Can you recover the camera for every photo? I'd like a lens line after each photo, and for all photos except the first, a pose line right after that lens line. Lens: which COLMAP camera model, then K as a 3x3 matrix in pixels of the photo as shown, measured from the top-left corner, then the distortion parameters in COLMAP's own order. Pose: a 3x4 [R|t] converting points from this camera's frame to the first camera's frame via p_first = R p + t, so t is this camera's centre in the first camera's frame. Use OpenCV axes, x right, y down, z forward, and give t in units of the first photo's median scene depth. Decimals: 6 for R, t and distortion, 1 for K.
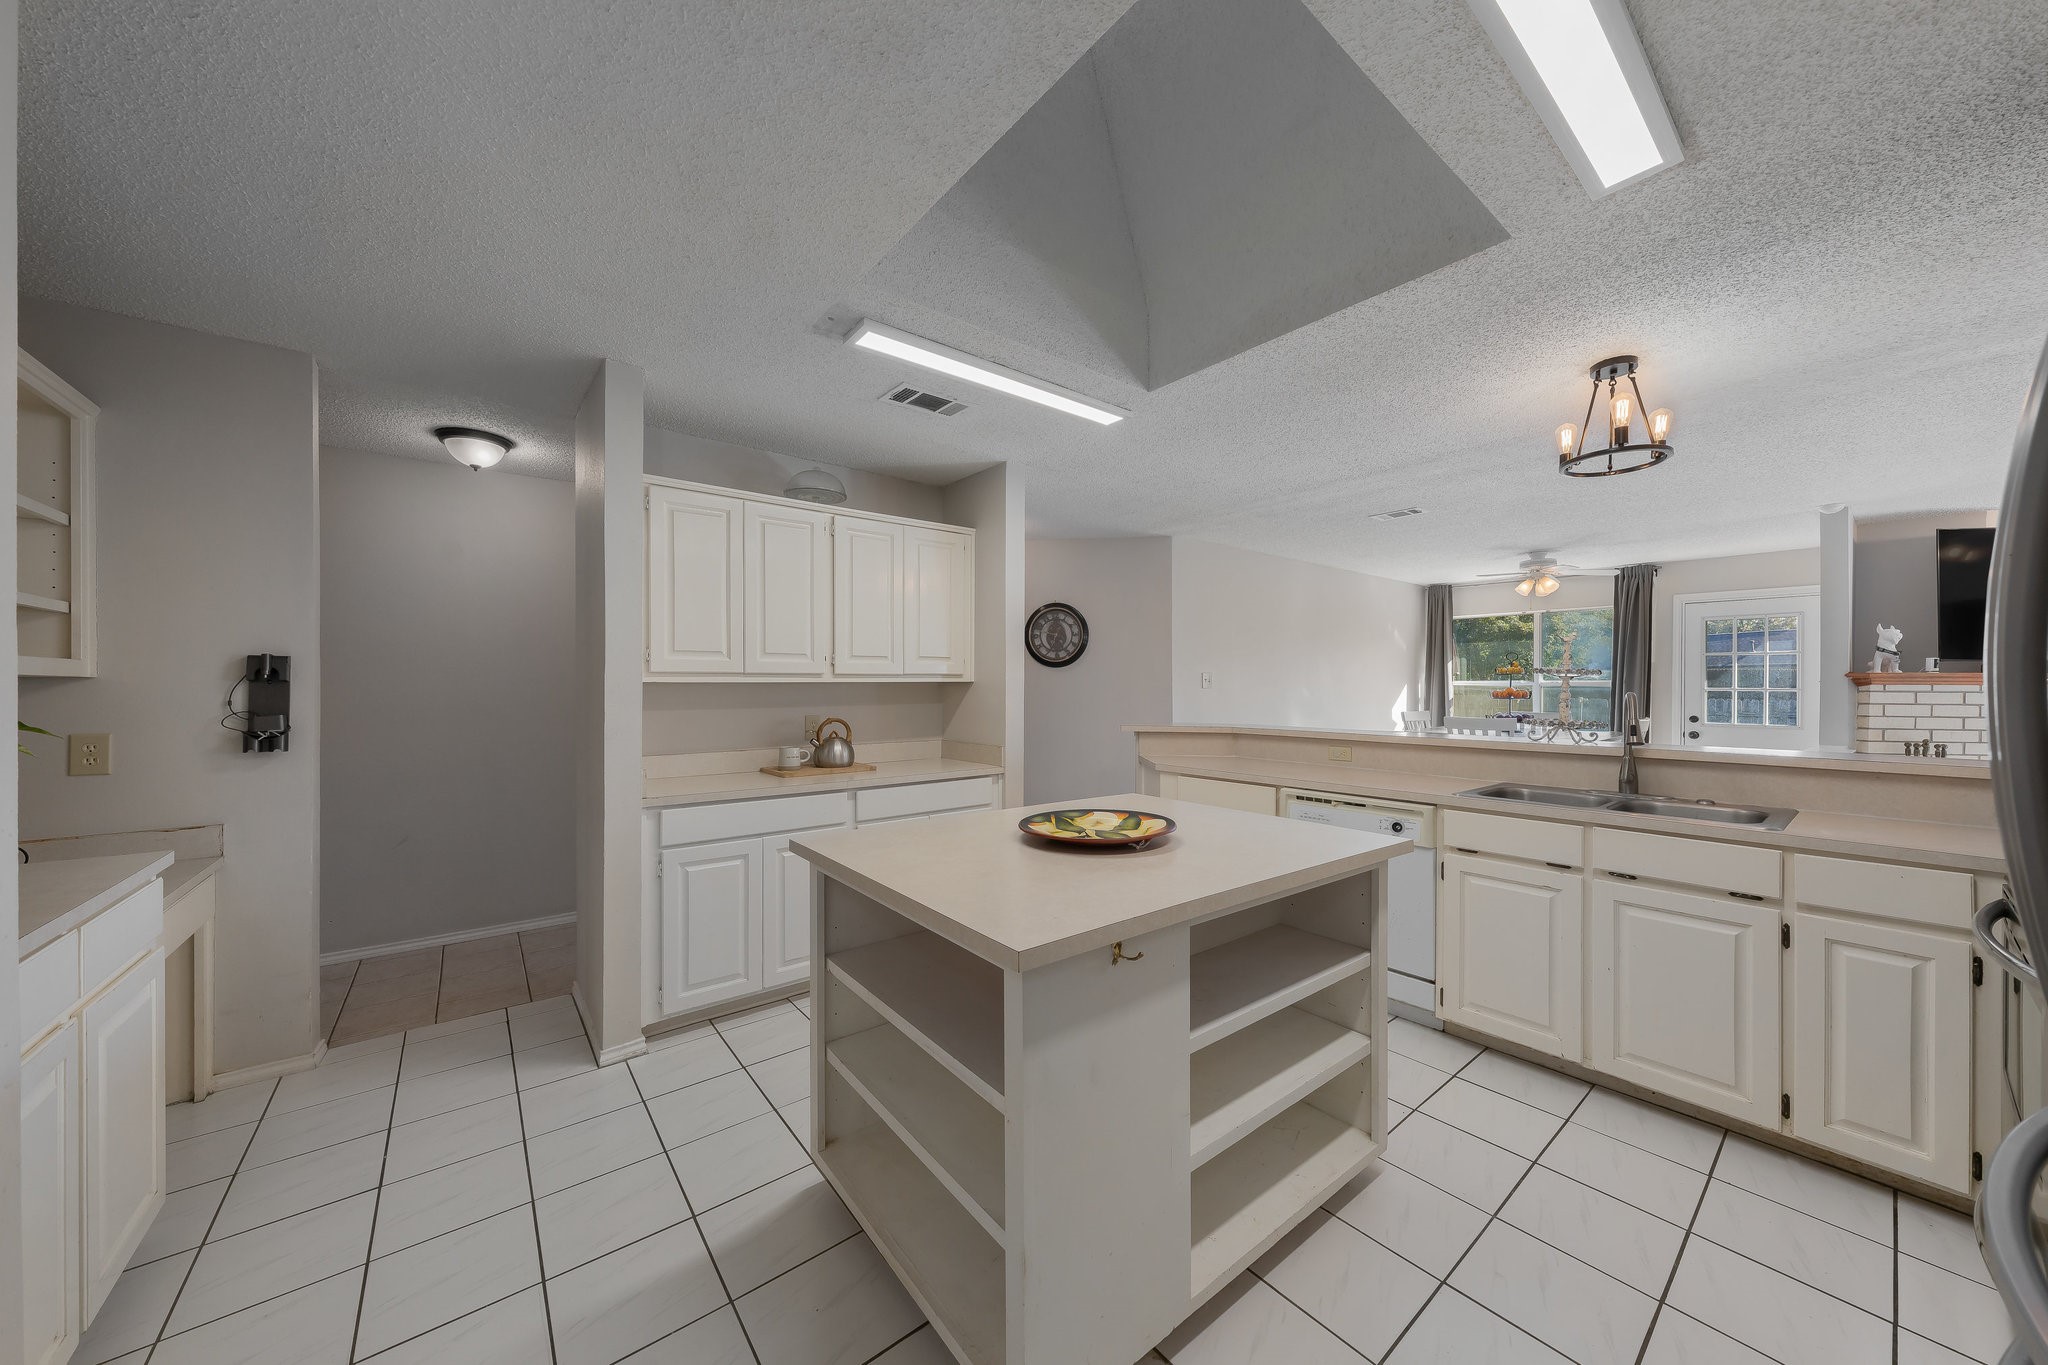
lens RADIAL K [[696.2, 0, 1026.0], [0, 696.2, 685.8], [0, 0, 1]] dist [-0.002288, -0.000067]
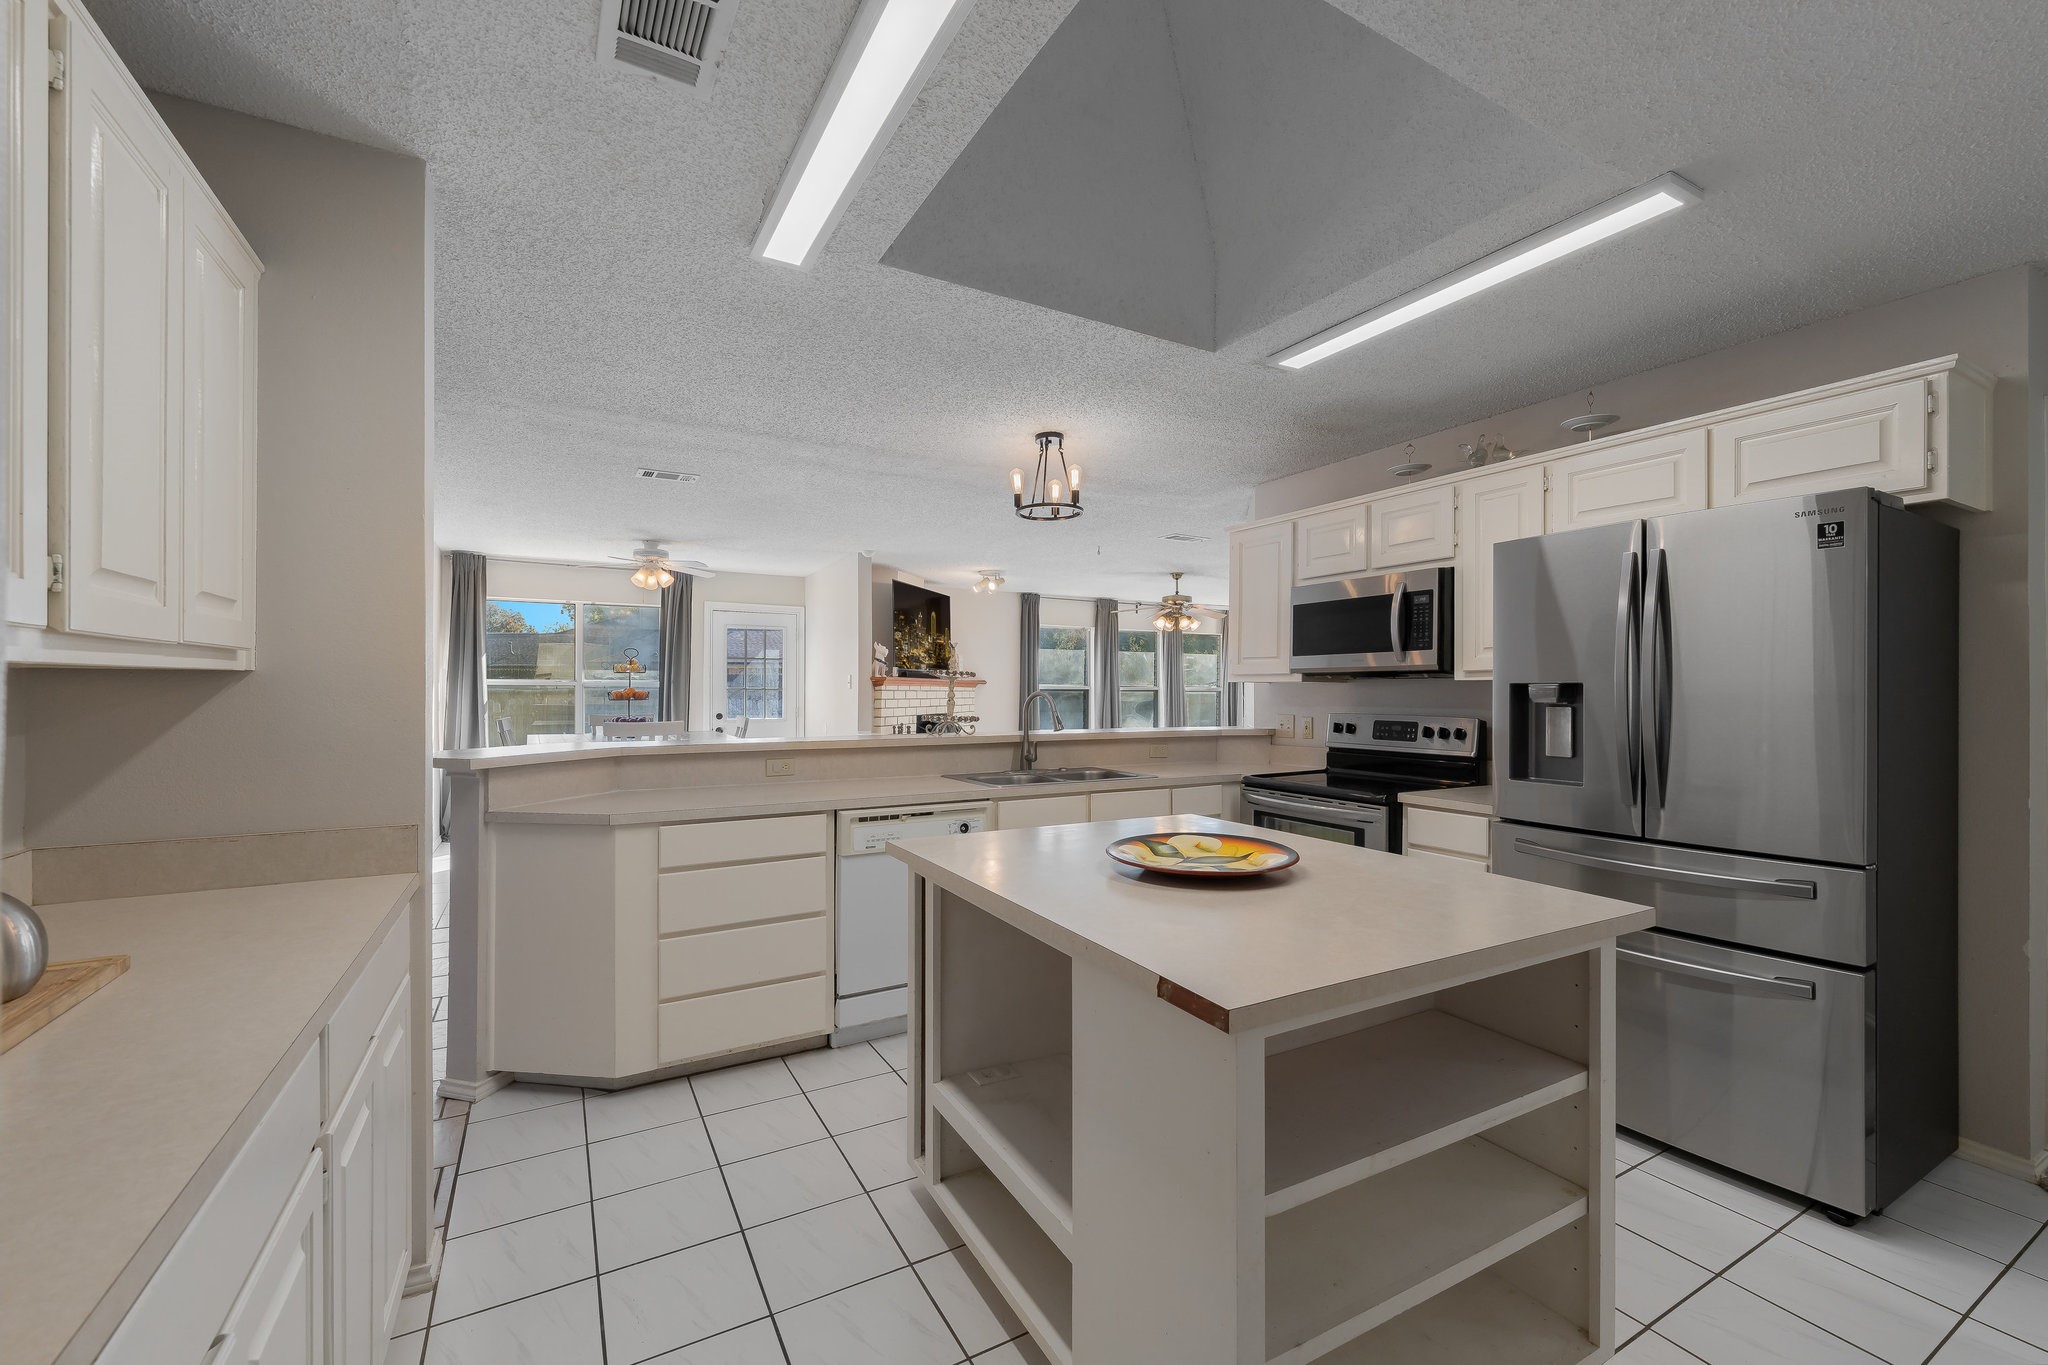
lens RADIAL K [[828.9, 0, 1036.7], [0, 828.9, 685.7], [0, 0, 1]] dist [-0.002216, -0.000643]
pose [[0.159920, 0.002823, 0.987126, -0.398810], [-0.003578, 0.999991, -0.002280, 0.001704], [-0.987123, -0.003168, 0.159929, 0.459752]]
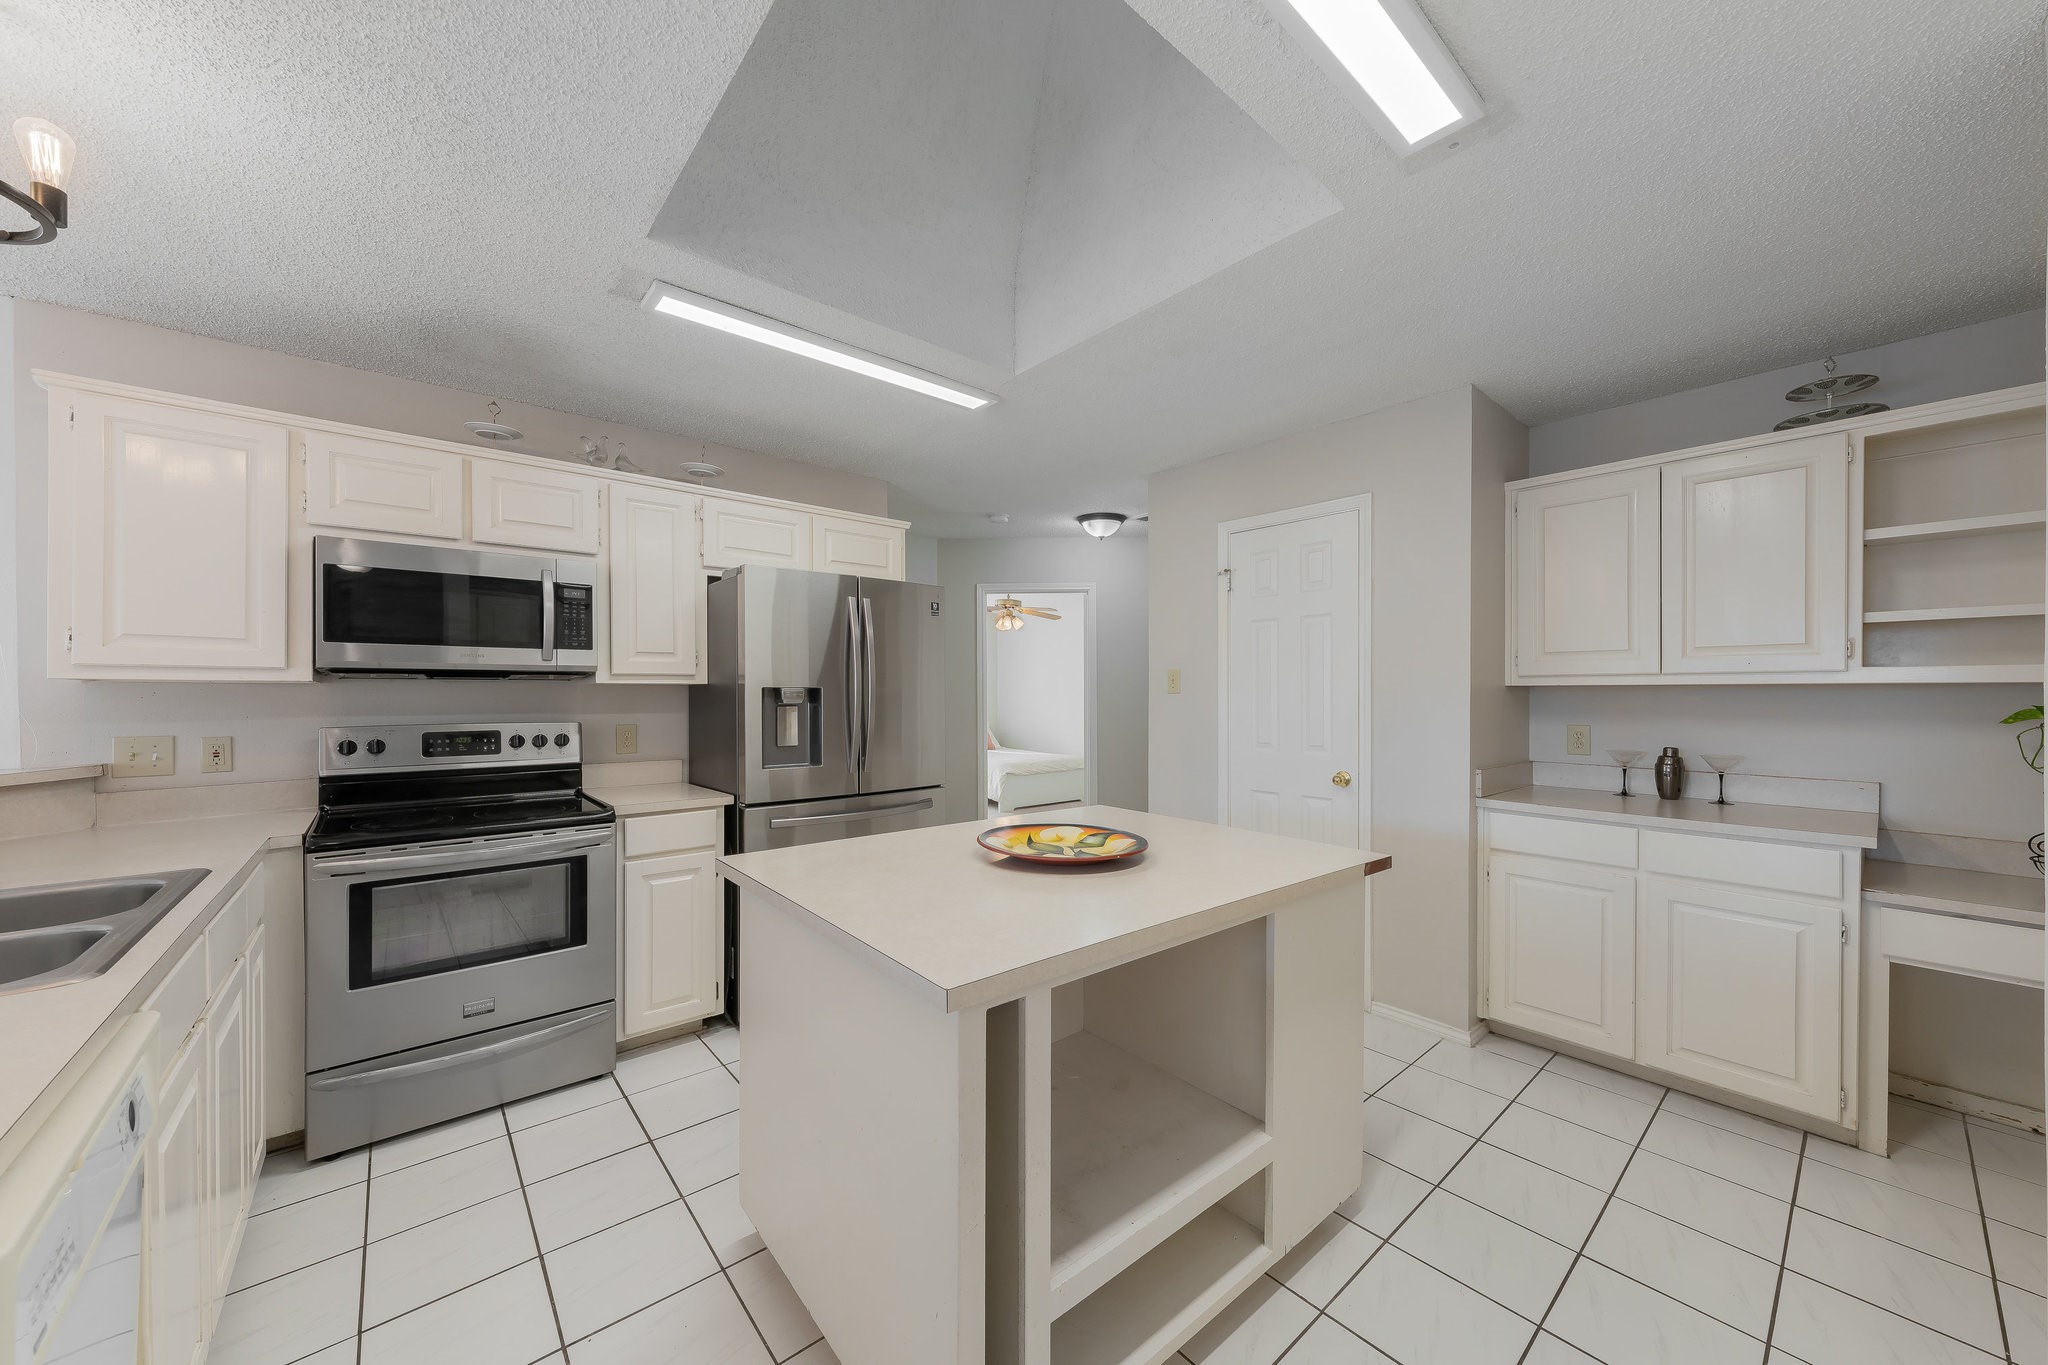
lens RADIAL K [[721.8, 0, 1010.5], [0, 721.8, 691.6], [0, 0, 1]] dist [-0.000975, -0.000065]
pose [[-0.999983, -0.000654, -0.005797, 0.078580], [-0.000645, 0.999999, -0.001586, 0.001967], [0.005798, -0.001582, -0.999982, 0.866082]]
